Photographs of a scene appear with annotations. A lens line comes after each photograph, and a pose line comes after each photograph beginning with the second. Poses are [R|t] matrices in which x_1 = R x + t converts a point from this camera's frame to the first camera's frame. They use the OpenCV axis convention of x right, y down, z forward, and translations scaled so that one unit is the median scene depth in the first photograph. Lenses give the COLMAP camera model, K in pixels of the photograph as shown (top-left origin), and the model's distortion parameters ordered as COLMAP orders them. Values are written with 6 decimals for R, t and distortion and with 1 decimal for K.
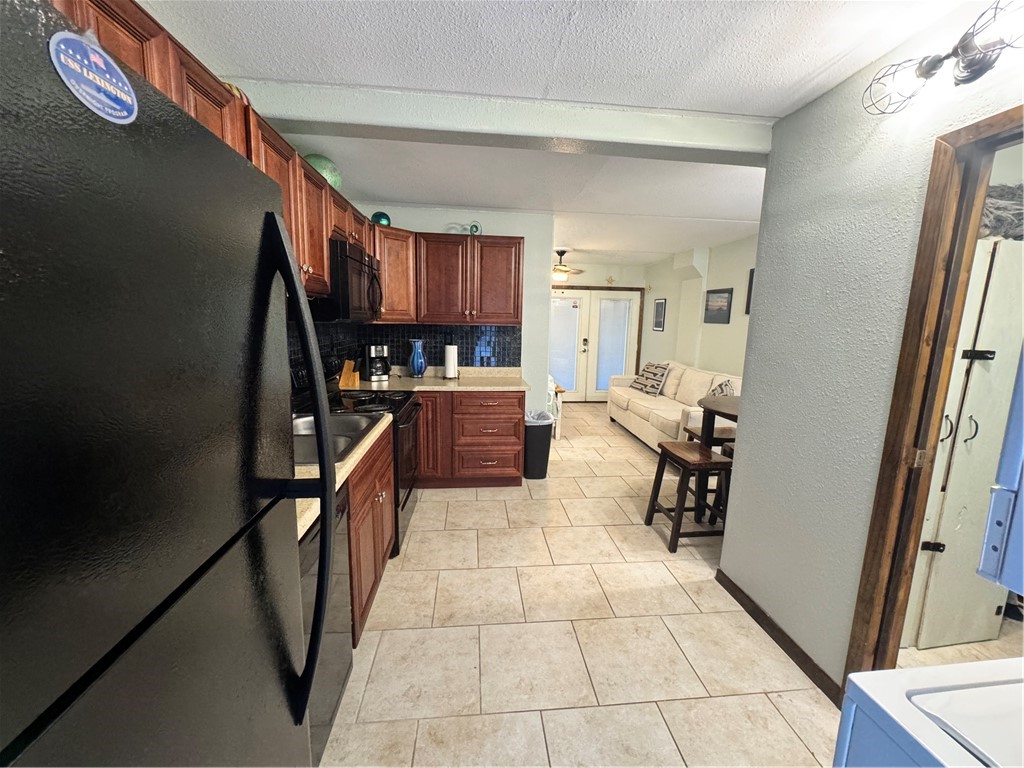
lens RADIAL K [[408.5, 0, 515.4], [0, 408.5, 383.1], [0, 0, 1]] dist [-0.002560, -0.000240]
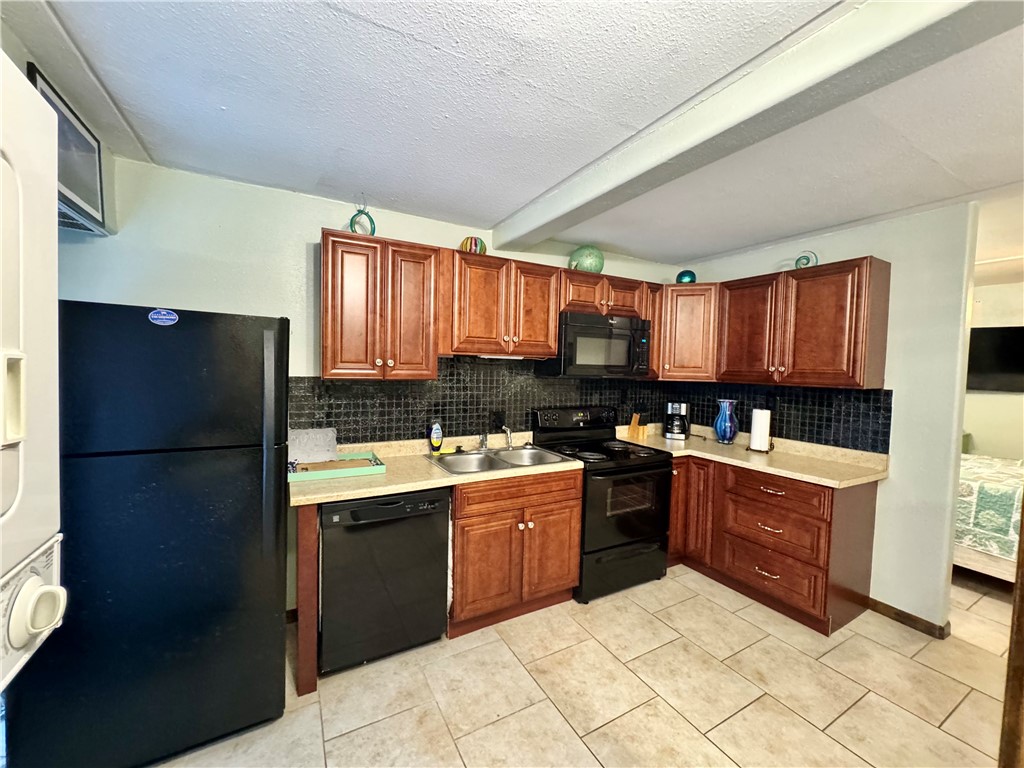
lens RADIAL K [[408.5, 0, 513.7], [0, 408.5, 384.3], [0, 0, 1]] dist [-0.002560, -0.000240]
pose [[0.397656, 0.027155, -0.917133, 0.405204], [-0.152049, 0.987692, -0.036682, -0.040319], [0.904848, 0.154036, 0.396891, 0.250540]]
